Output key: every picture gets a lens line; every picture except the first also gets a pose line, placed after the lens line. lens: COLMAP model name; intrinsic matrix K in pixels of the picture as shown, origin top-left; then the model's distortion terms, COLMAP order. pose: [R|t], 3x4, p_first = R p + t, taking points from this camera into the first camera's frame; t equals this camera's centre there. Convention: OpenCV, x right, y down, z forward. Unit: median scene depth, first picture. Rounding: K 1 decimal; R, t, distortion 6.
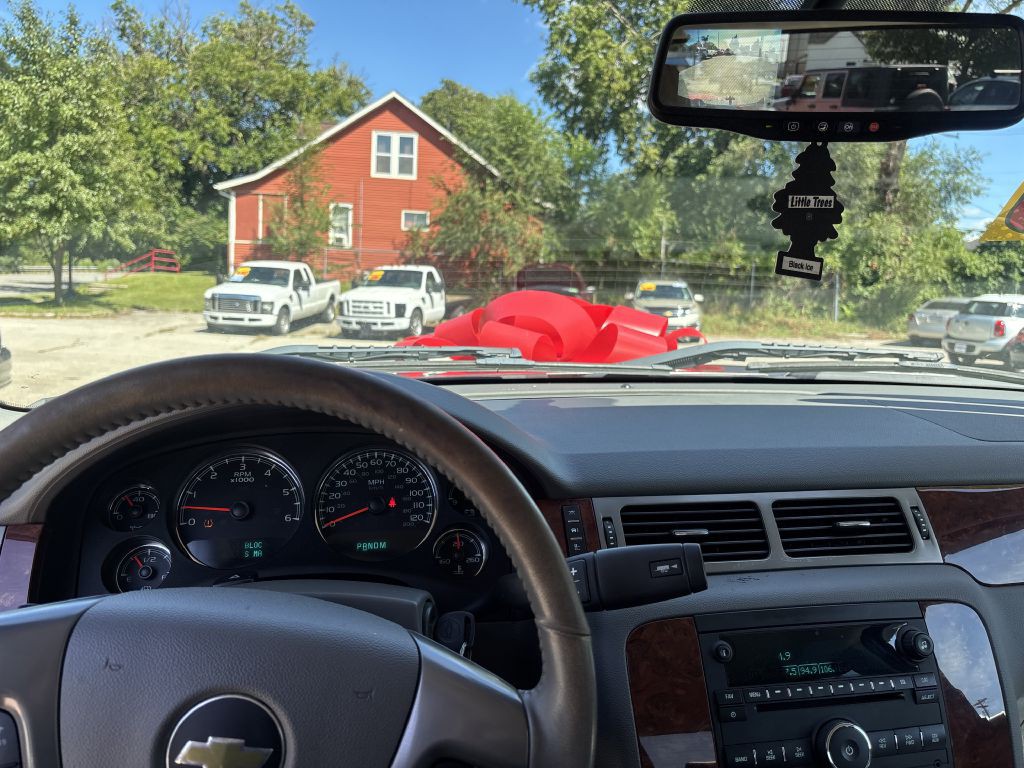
lens RADIAL K [[790.4, 0, 534.9], [0, 790.4, 367.4], [0, 0, 1]] dist [0.051950, -0.066648]
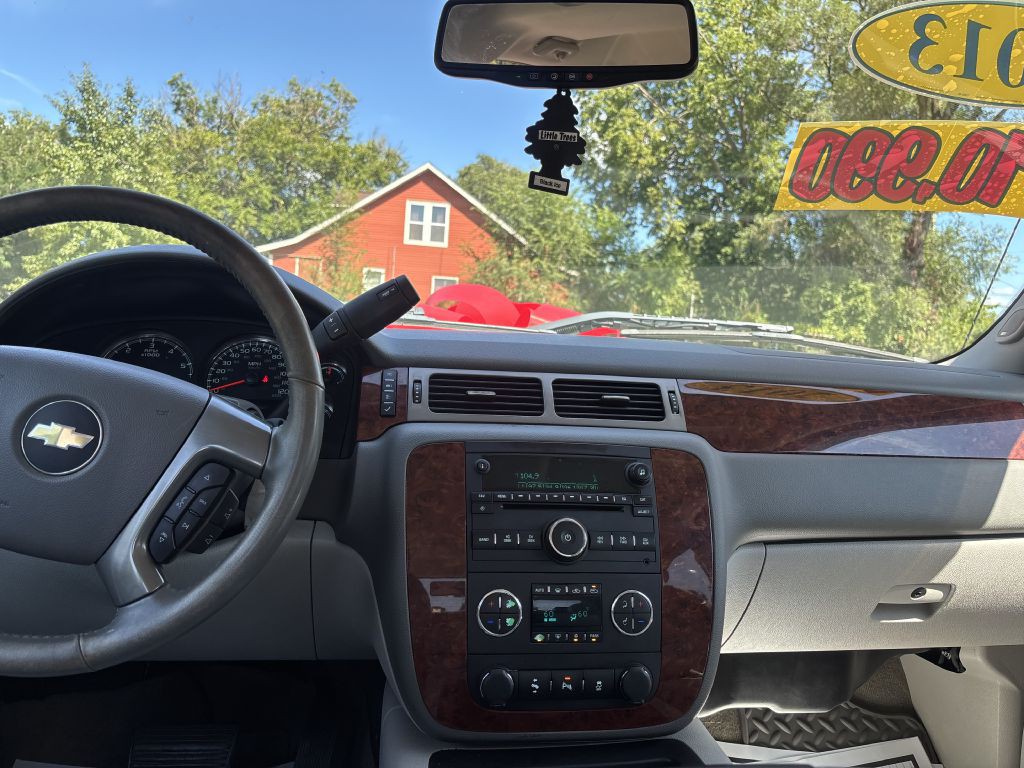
lens RADIAL K [[790.4, 0, 531.1], [0, 790.4, 367.5], [0, 0, 1]] dist [0.051950, -0.066648]
pose [[0.998787, 0.024118, -0.042920, 0.008405], [-0.027801, 0.995787, -0.087377, 0.006968], [0.040632, 0.088464, 0.995250, -0.007215]]
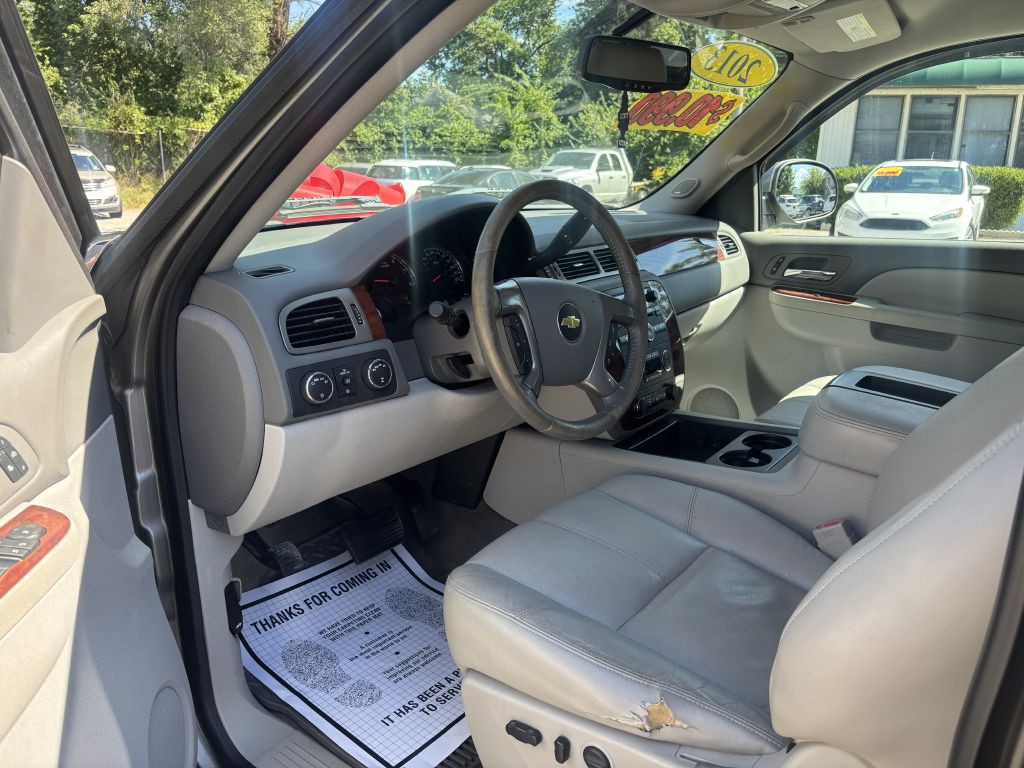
lens RADIAL K [[790.4, 0, 509.6], [0, 790.4, 368.9], [0, 0, 1]] dist [0.051950, -0.066648]
pose [[0.767787, -0.179251, 0.615120, -0.035952], [0.077990, 0.979074, 0.187965, 0.001487], [-0.635941, -0.096344, 0.765700, -0.016726]]
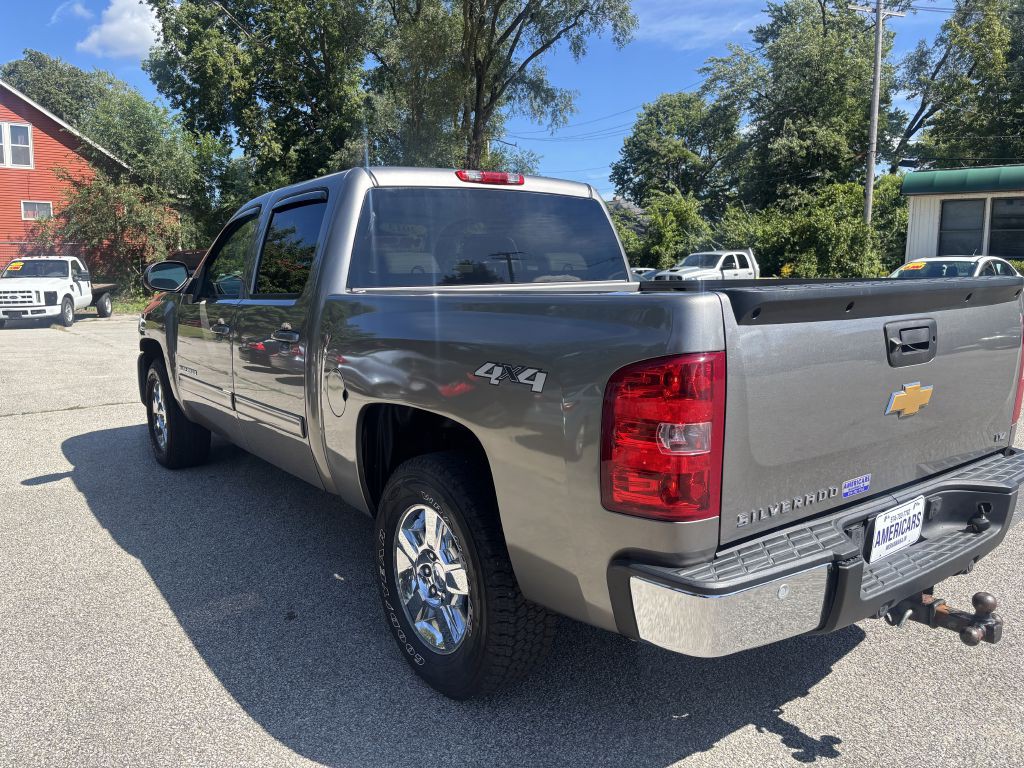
lens RADIAL K [[790.4, 0, 516.3], [0, 790.4, 377.0], [0, 0, 1]] dist [0.051950, -0.066648]
pose [[0.907516, -0.093270, 0.409531, -0.037832], [0.078533, 0.995518, 0.052698, 0.019353], [-0.412611, -0.015662, 0.910773, -0.182644]]
